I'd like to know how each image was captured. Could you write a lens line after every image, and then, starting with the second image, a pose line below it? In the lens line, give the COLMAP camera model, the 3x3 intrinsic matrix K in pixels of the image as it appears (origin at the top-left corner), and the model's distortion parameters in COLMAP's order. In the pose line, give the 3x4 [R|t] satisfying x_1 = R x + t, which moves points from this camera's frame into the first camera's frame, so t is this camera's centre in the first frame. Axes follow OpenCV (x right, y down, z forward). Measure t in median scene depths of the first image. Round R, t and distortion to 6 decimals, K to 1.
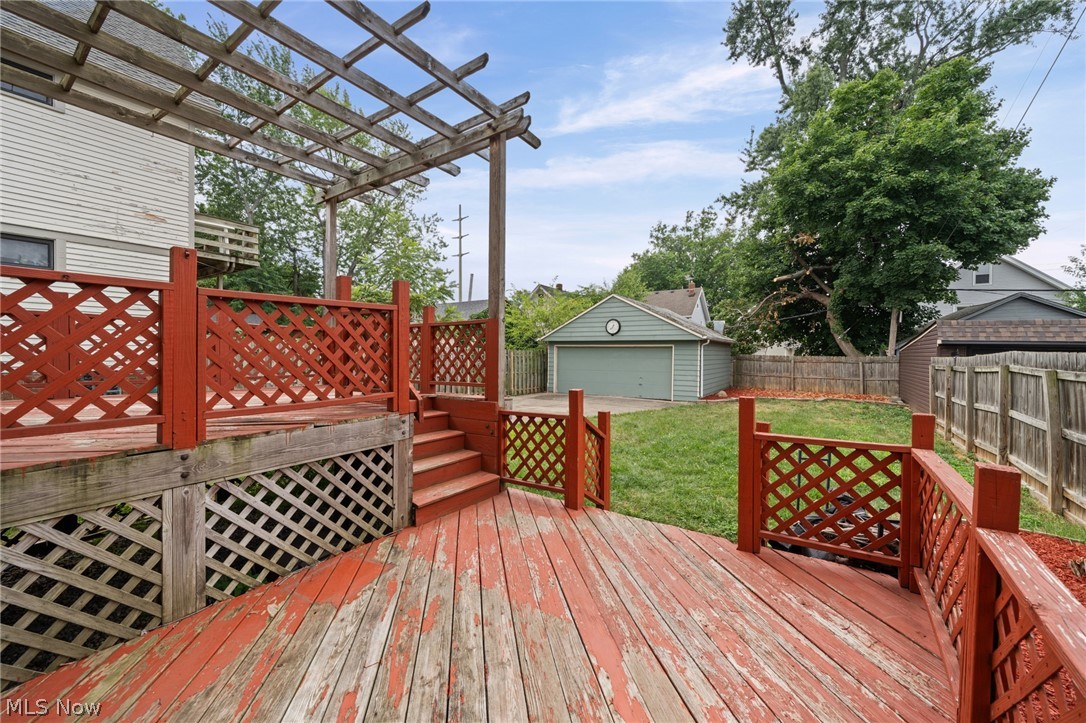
lens RADIAL K [[417.7, 0, 544.8], [0, 417.7, 356.4], [0, 0, 1]] dist [-0.000552, -0.000179]
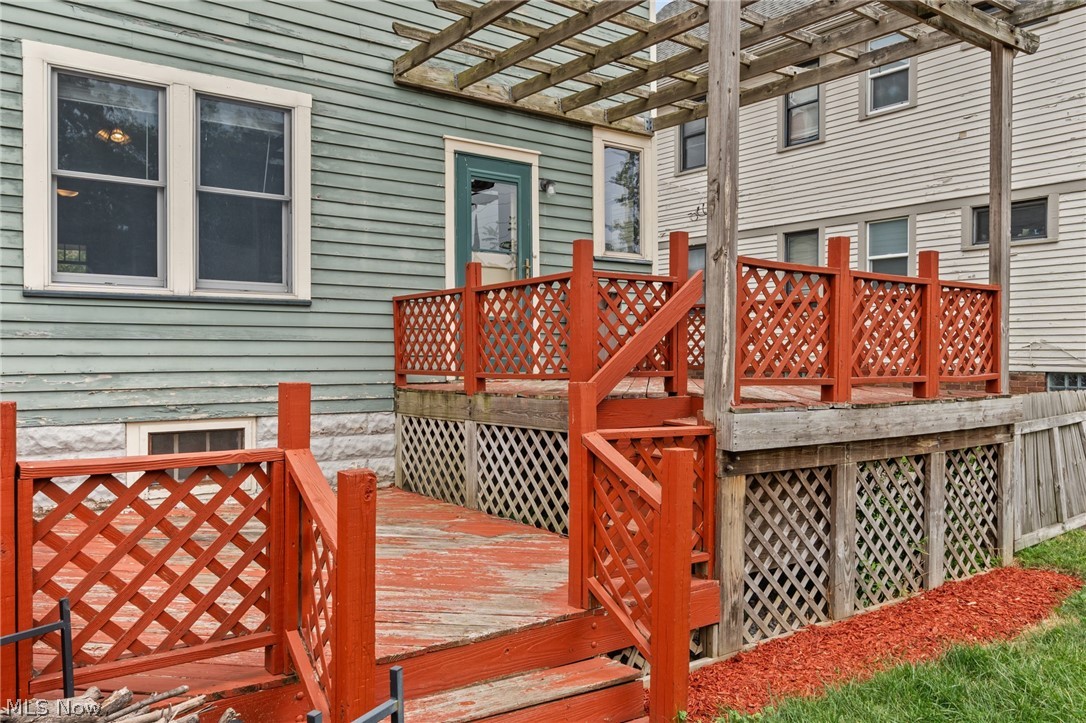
lens RADIAL K [[803.8, 0, 544.7], [0, 803.8, 366.2], [0, 0, 1]] dist [-0.002604, -0.001057]
pose [[-0.326858, 0.004864, -0.945061, 1.604111], [-0.009771, 0.999916, 0.008526, 0.080515], [0.945023, 0.012021, -0.326783, 1.987948]]
